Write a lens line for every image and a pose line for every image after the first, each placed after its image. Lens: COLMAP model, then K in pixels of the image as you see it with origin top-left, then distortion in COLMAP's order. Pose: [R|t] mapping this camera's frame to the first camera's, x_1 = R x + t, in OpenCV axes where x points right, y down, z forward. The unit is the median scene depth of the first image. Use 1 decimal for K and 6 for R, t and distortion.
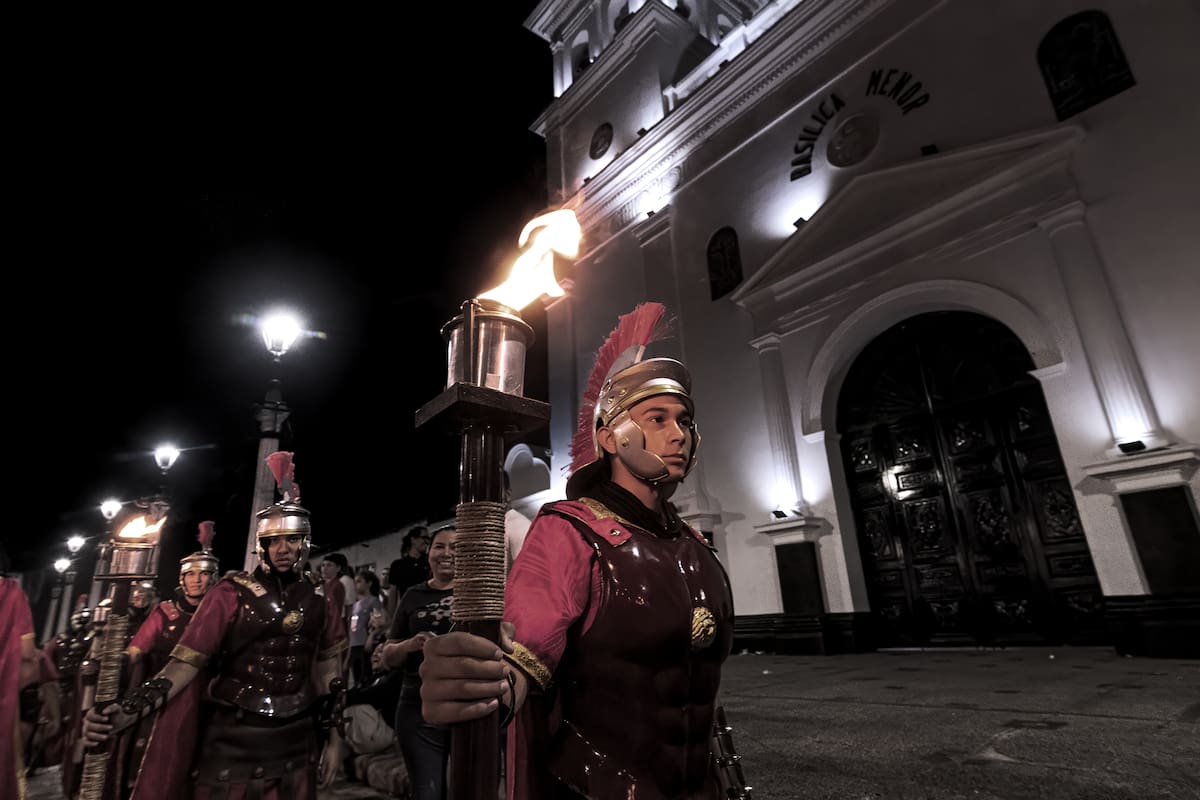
lens RADIAL K [[651.0, 0, 603.0], [0, 651.0, 399.1], [0, 0, 1]] dist [0.012283, -0.000911]
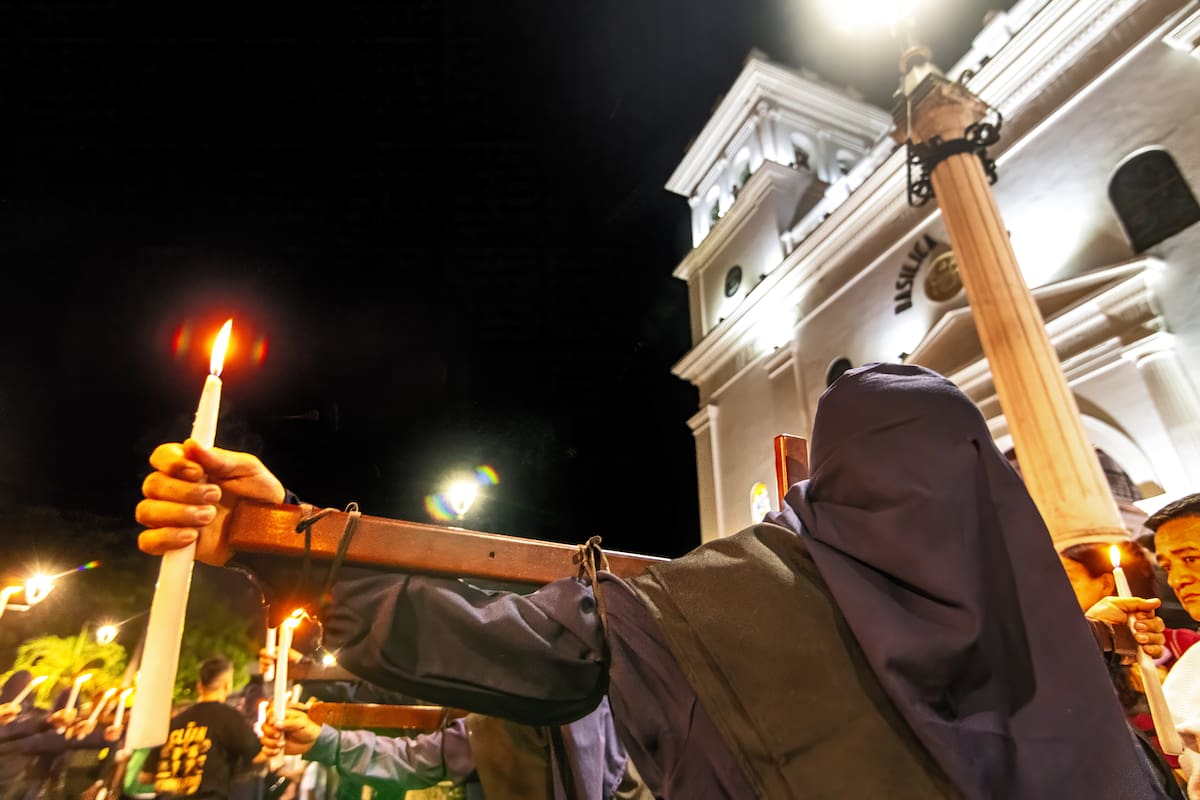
lens RADIAL K [[648.0, 0, 603.2], [0, 648.0, 397.9], [0, 0, 1]] dist [0.013964, -0.000794]
pose [[0.954644, -0.083267, -0.285868, 0.120882], [0.041892, 0.988112, -0.147917, -0.059269], [0.294786, 0.129232, 0.946784, -0.136448]]
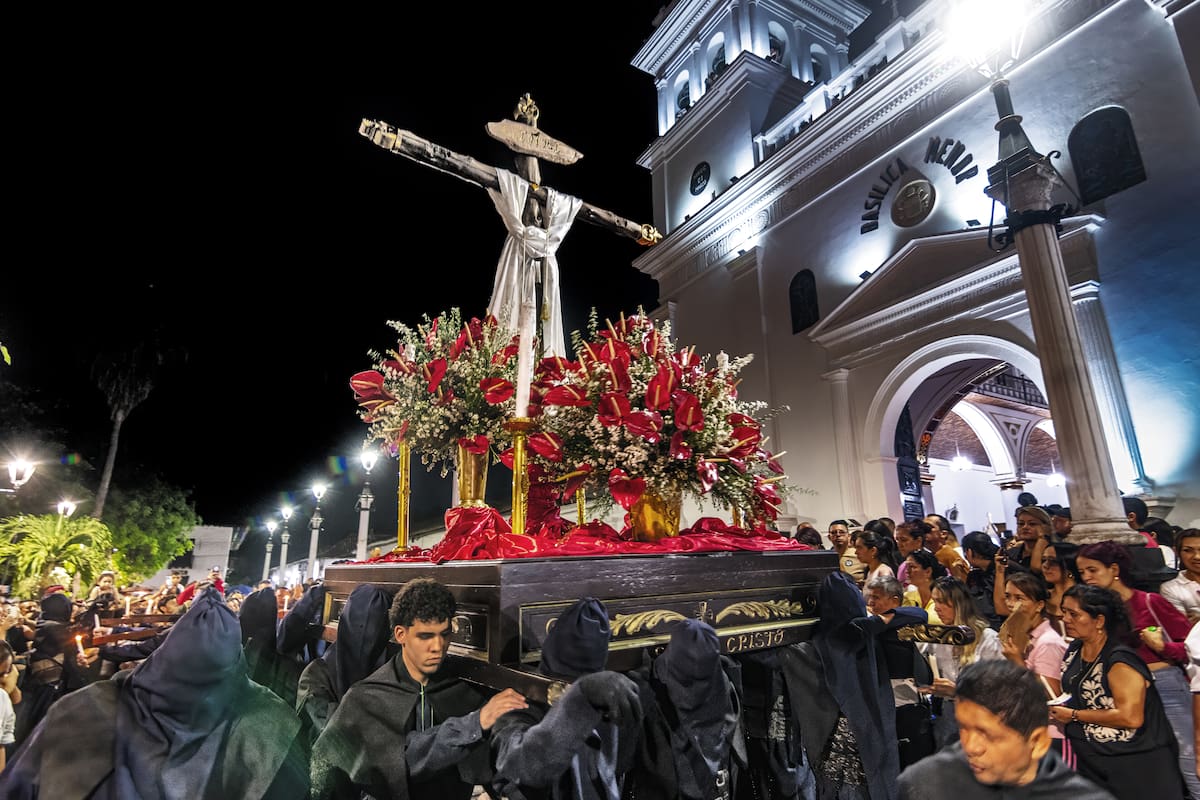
lens RADIAL K [[651.0, 0, 603.0], [0, 651.0, 399.1], [0, 0, 1]] dist [0.012283, -0.000911]
pose [[0.984896, -0.003427, -0.173111, 0.036263], [0.013241, 0.998367, 0.055573, -0.109873], [0.172638, -0.057025, 0.983333, -0.228464]]
